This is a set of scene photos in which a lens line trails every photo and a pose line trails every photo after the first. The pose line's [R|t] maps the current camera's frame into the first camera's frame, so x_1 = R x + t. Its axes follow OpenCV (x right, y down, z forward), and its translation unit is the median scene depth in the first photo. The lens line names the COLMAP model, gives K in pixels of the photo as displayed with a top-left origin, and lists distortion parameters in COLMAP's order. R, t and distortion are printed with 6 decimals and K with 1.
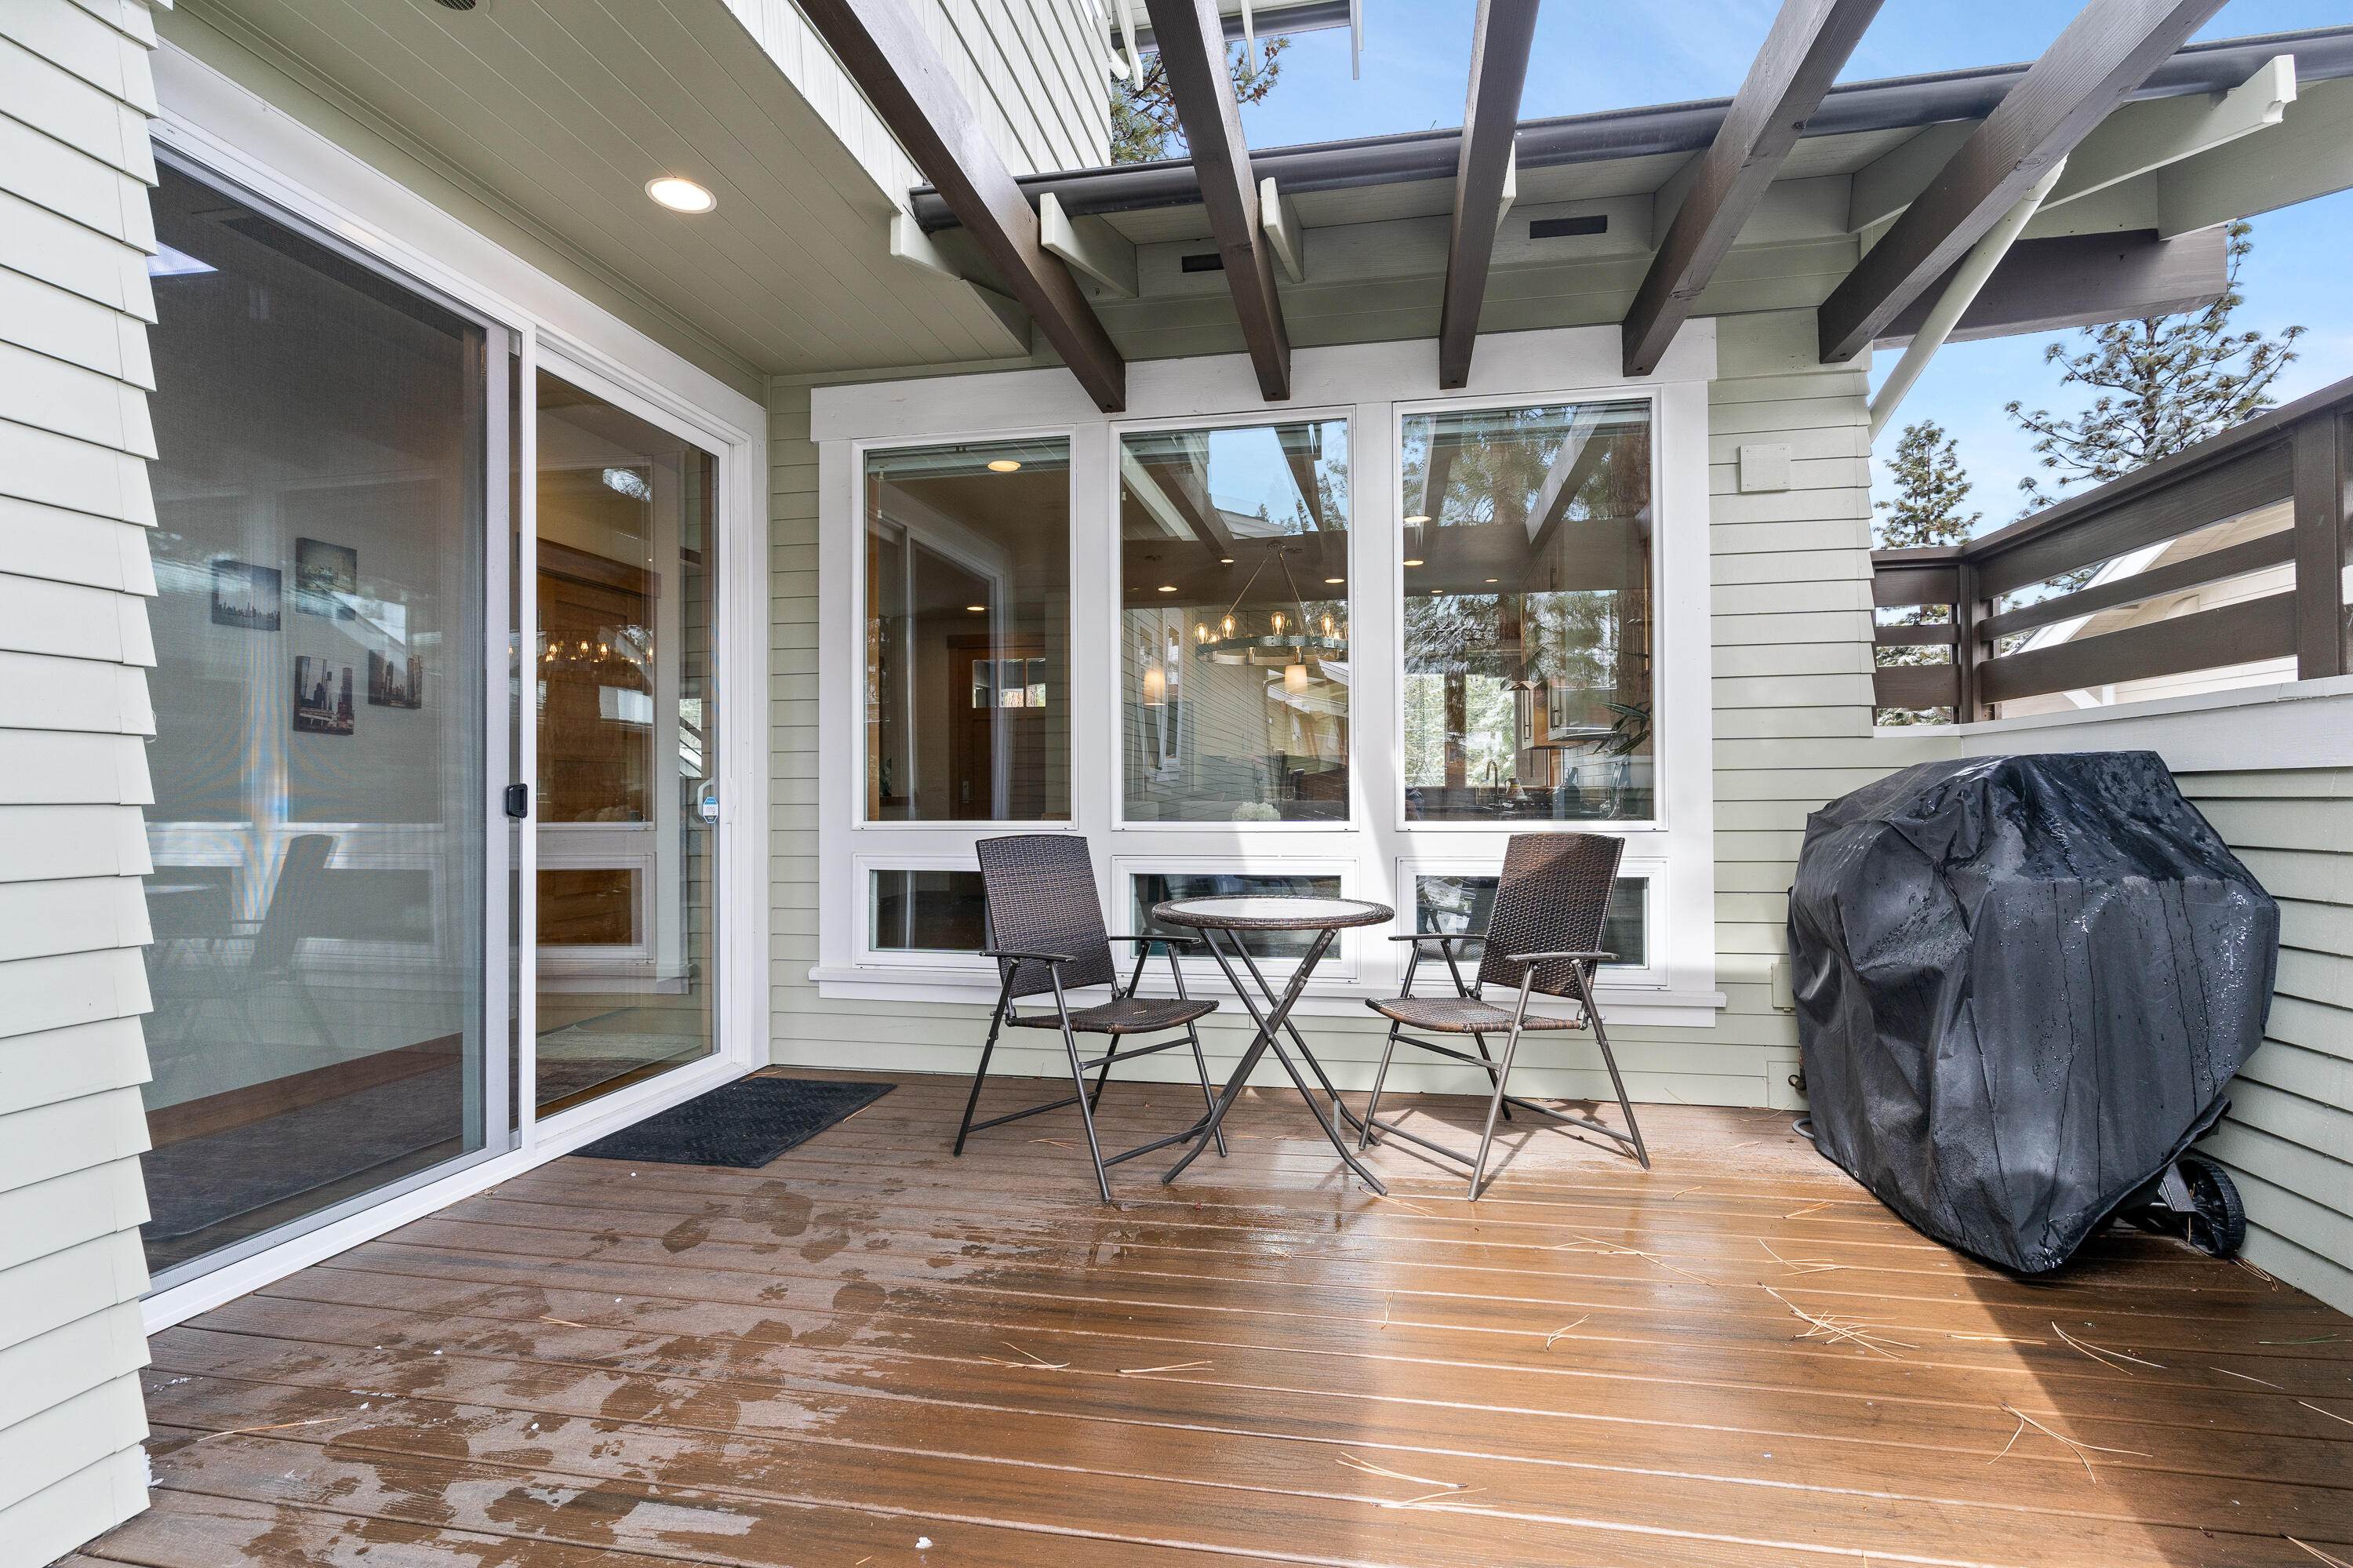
lens RADIAL K [[1138.3, 0, 1172.2], [0, 1138.3, 769.6], [0, 0, 1]] dist [-0.002942, 0.000054]
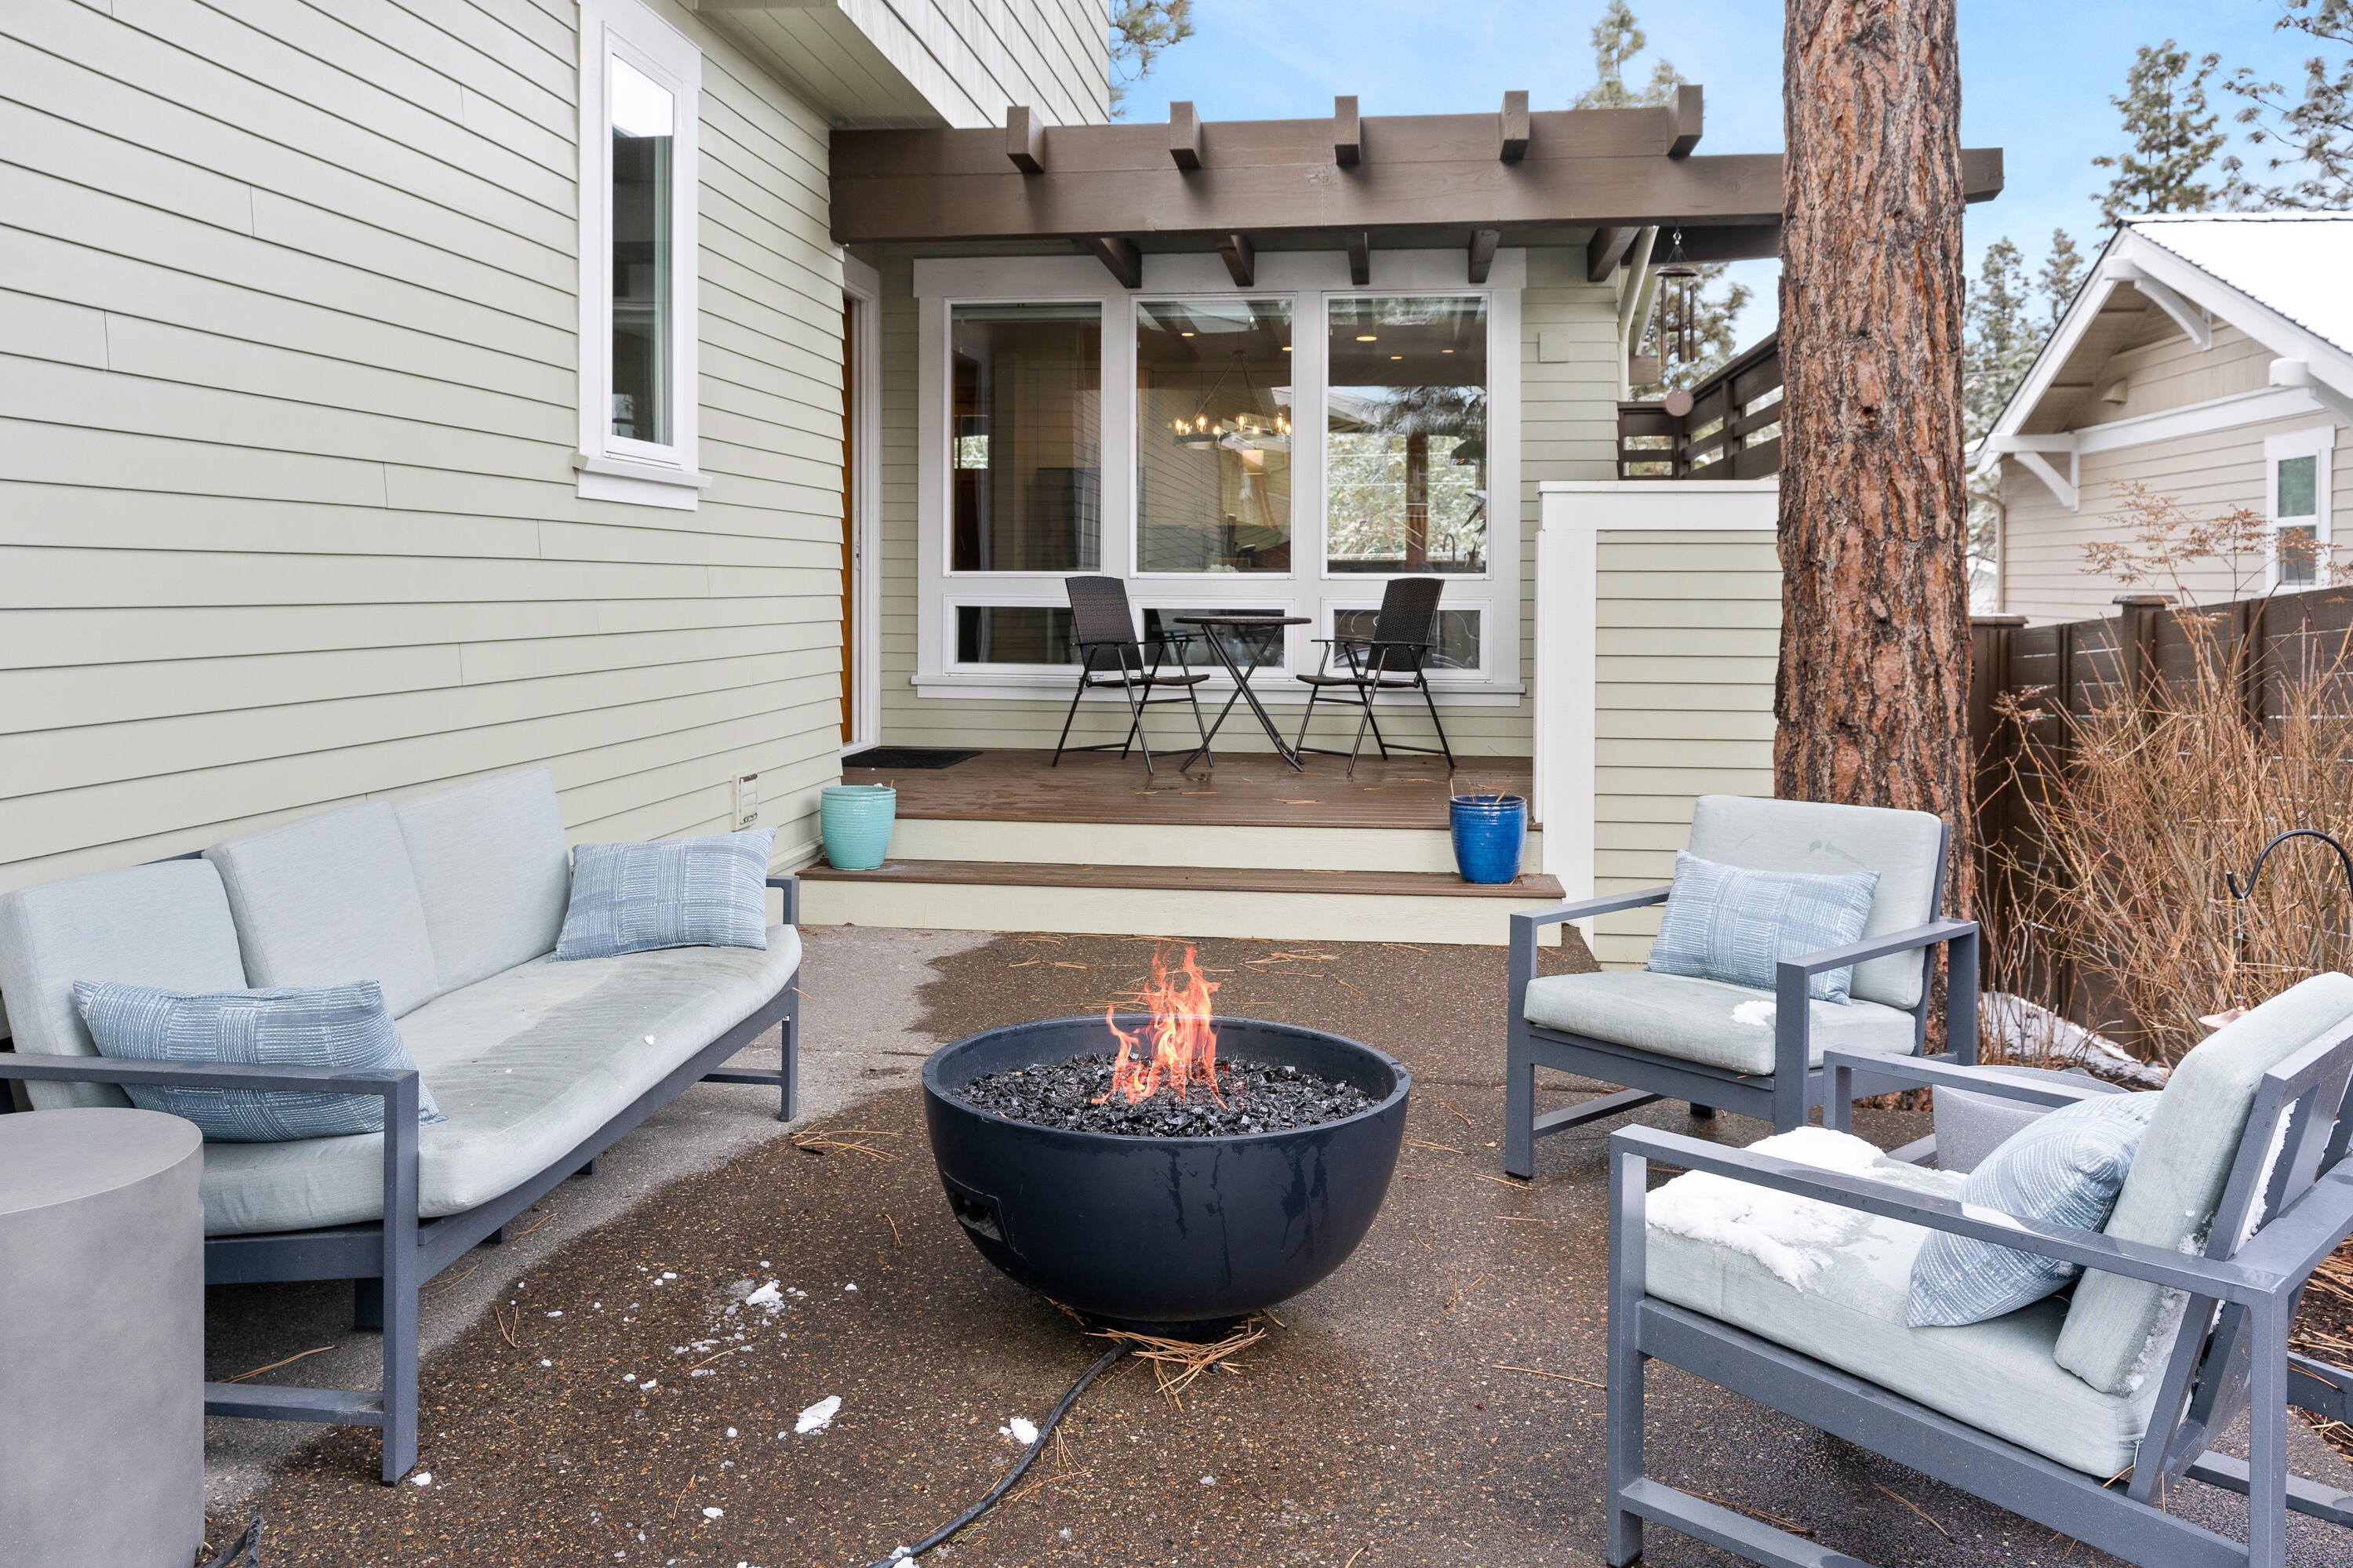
lens RADIAL K [[1844.4, 0, 1216.2], [0, 1844.4, 691.1], [0, 0, 1]] dist [0.010788, 0.009881]
pose [[0.995620, 0.000884, 0.093484, -0.156819], [-0.008308, 0.996836, 0.079056, 0.008903], [-0.093118, -0.079486, 0.992477, -1.317097]]
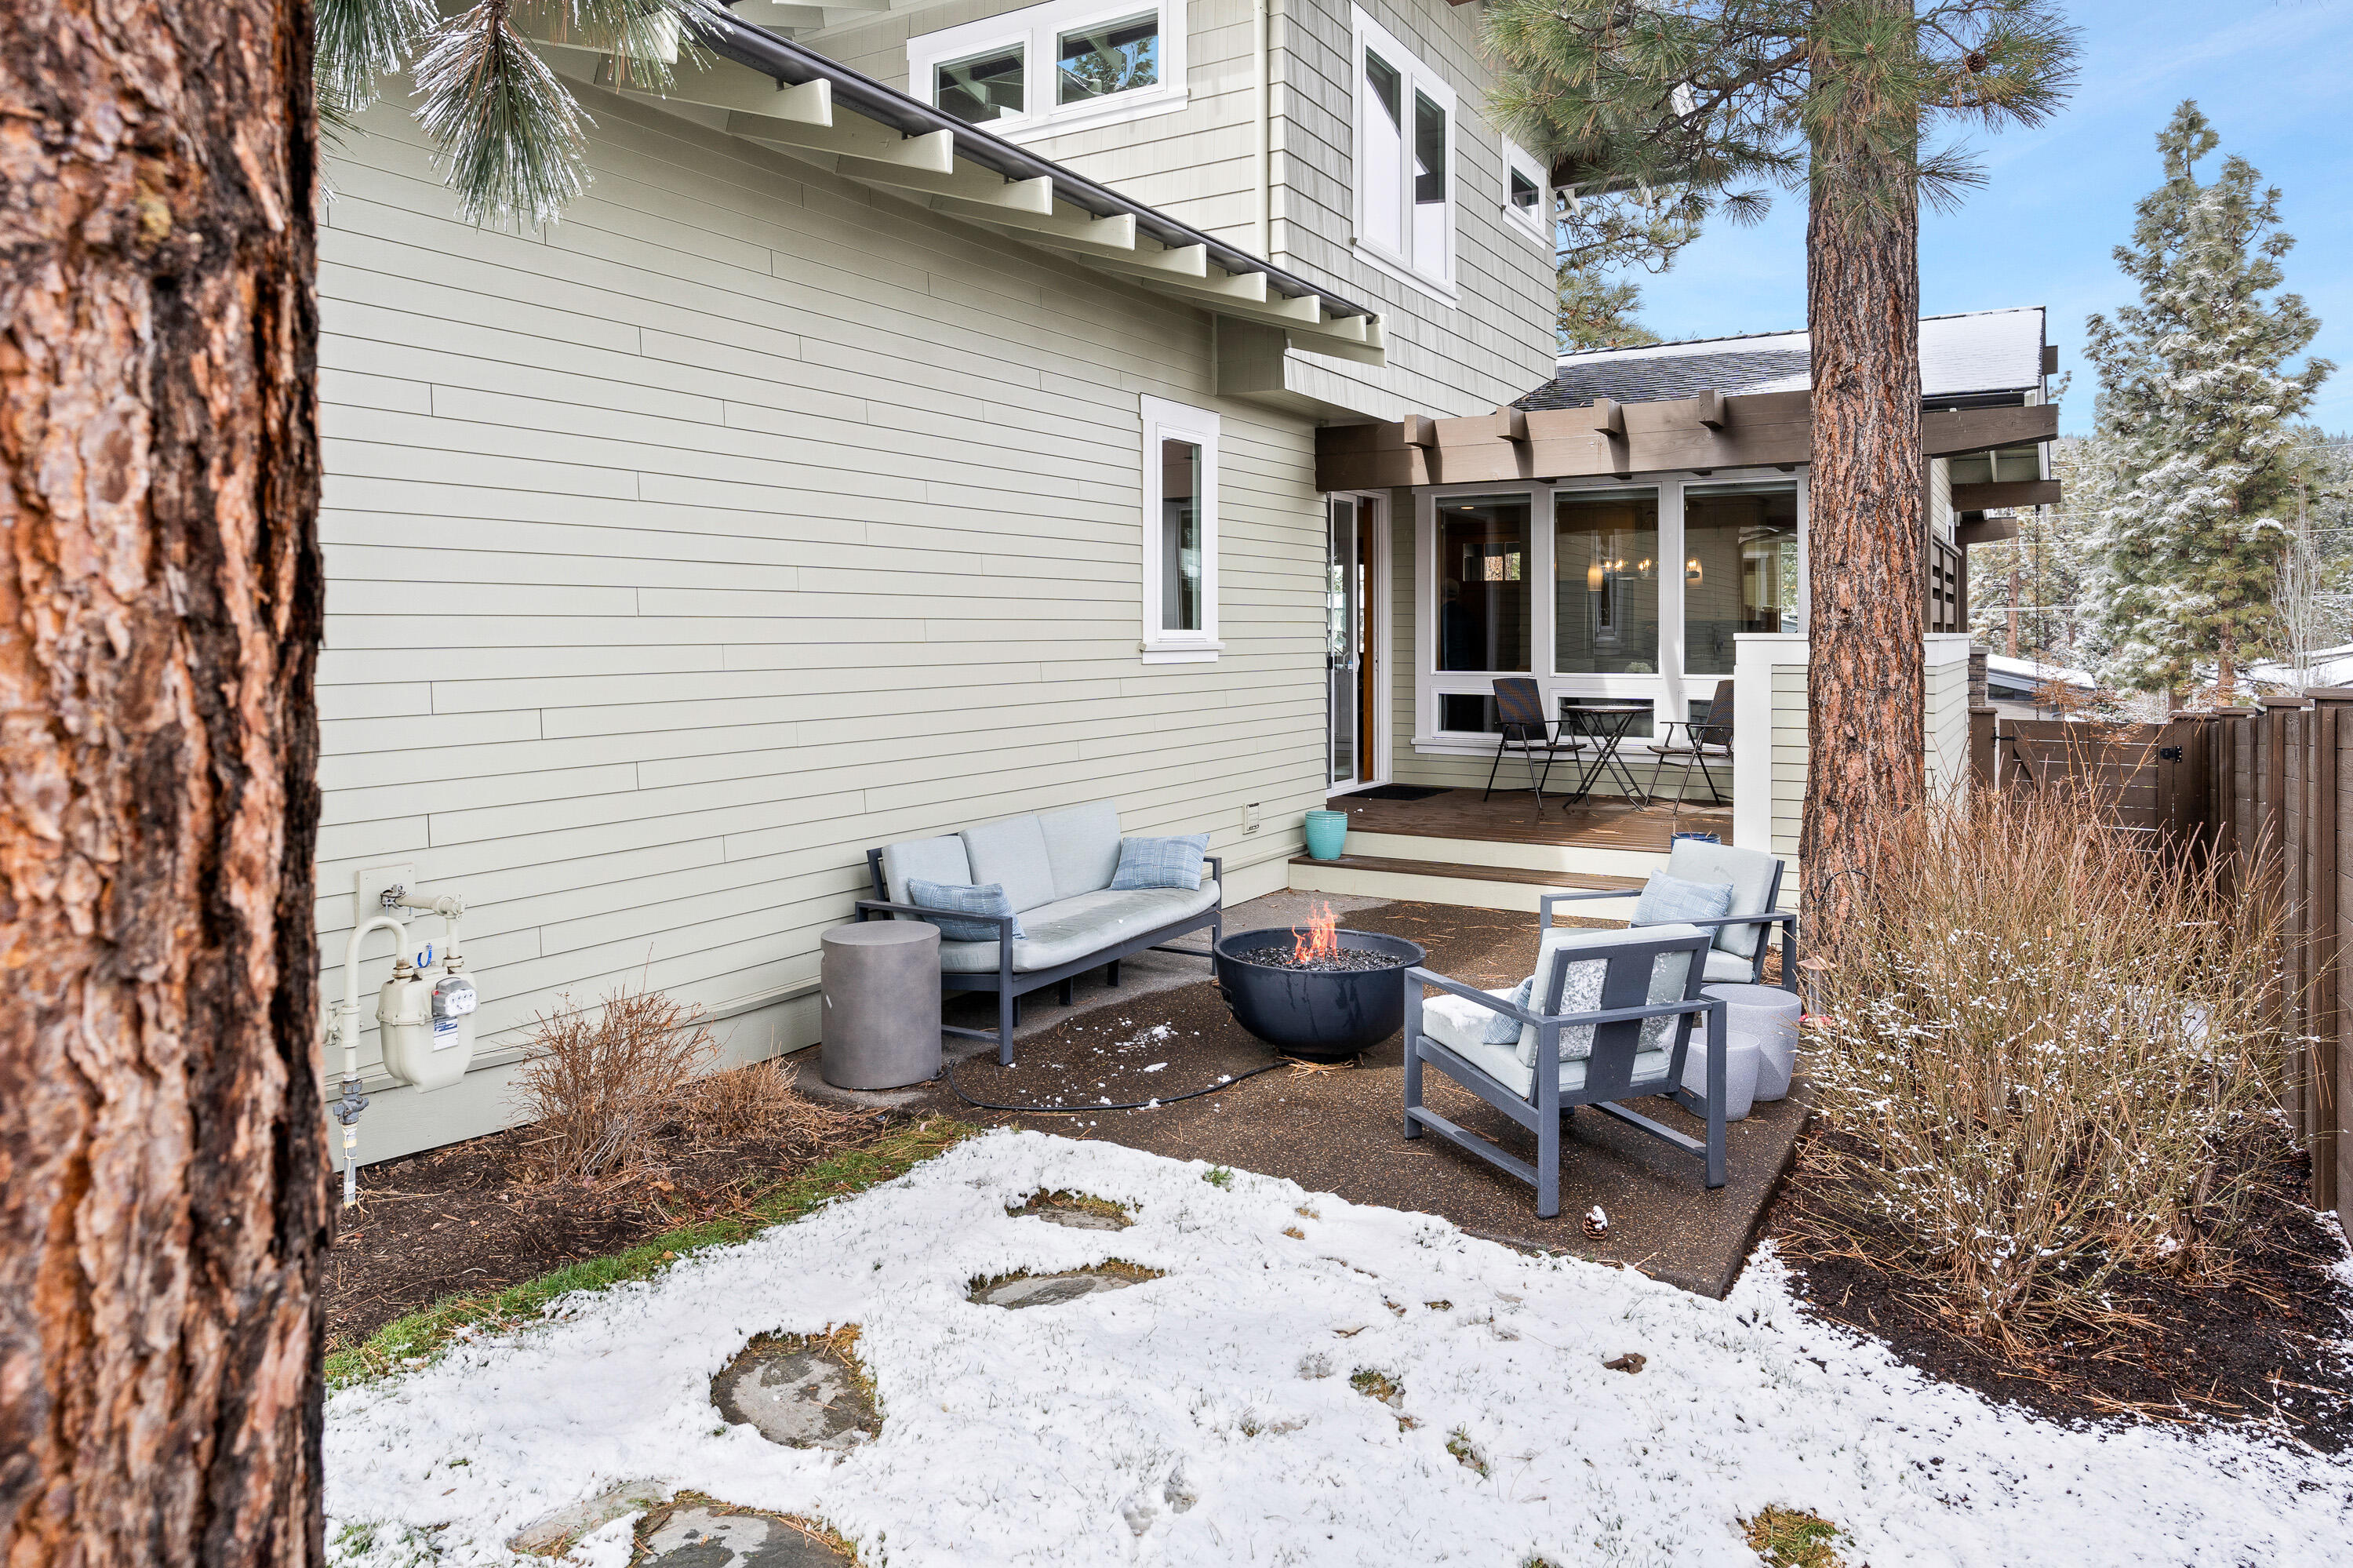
lens RADIAL K [[1493.9, 0, 1176.5], [0, 1493.9, 784.0], [0, 0, 1]] dist [0.058274, 0.000486]
pose [[0.946231, 0.028931, -0.322194, 0.191891], [0.010294, 0.992795, 0.119380, -0.088522], [0.323327, -0.116277, 0.939116, -1.870293]]
